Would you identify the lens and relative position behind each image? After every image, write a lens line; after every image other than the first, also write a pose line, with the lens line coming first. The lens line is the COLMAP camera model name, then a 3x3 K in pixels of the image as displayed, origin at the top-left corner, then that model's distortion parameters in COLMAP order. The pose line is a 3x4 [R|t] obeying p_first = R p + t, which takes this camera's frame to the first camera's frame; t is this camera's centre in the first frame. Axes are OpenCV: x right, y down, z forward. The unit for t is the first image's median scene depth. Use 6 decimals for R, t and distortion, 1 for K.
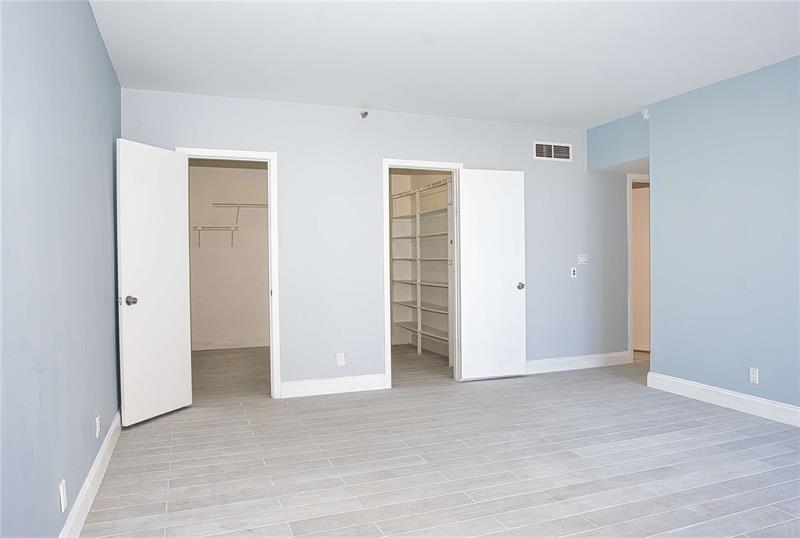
lens RADIAL K [[566.8, 0, 400.7], [0, 566.8, 268.2], [0, 0, 1]] dist [-0.078593, 0.023852]
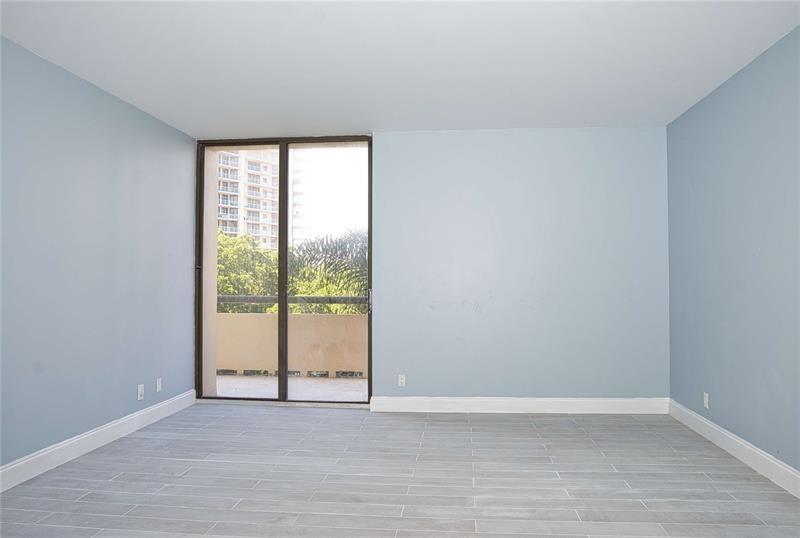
lens RADIAL K [[566.8, 0, 401.9], [0, 566.8, 270.4], [0, 0, 1]] dist [-0.078593, 0.023852]
pose [[-0.905330, 0.017664, 0.424342, -0.092448], [0.012143, 0.999803, -0.015713, -0.019886], [-0.424536, -0.009073, -0.905365, 1.381397]]
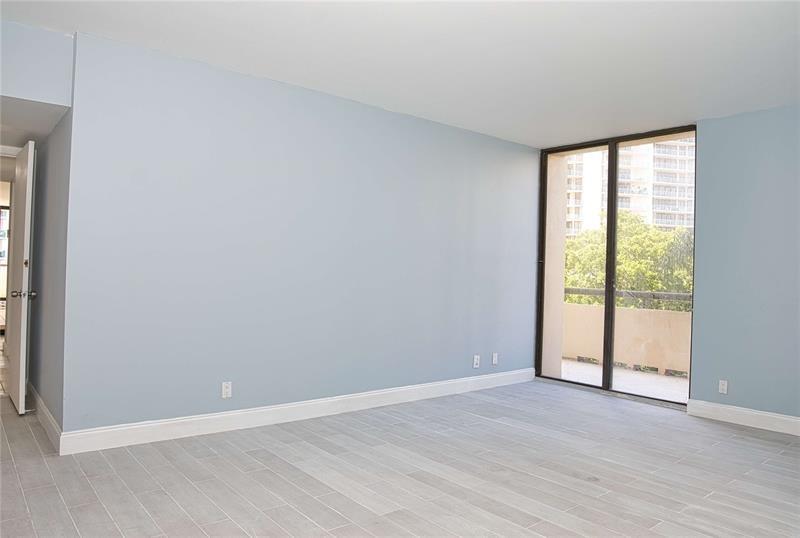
lens RADIAL K [[566.8, 0, 401.7], [0, 566.8, 267.6], [0, 0, 1]] dist [-0.078593, 0.023852]
pose [[-0.332275, 0.003763, 0.943175, -0.444894], [-0.017301, 0.999799, -0.010084, -0.015029], [-0.943024, -0.019669, -0.332143, 1.219954]]
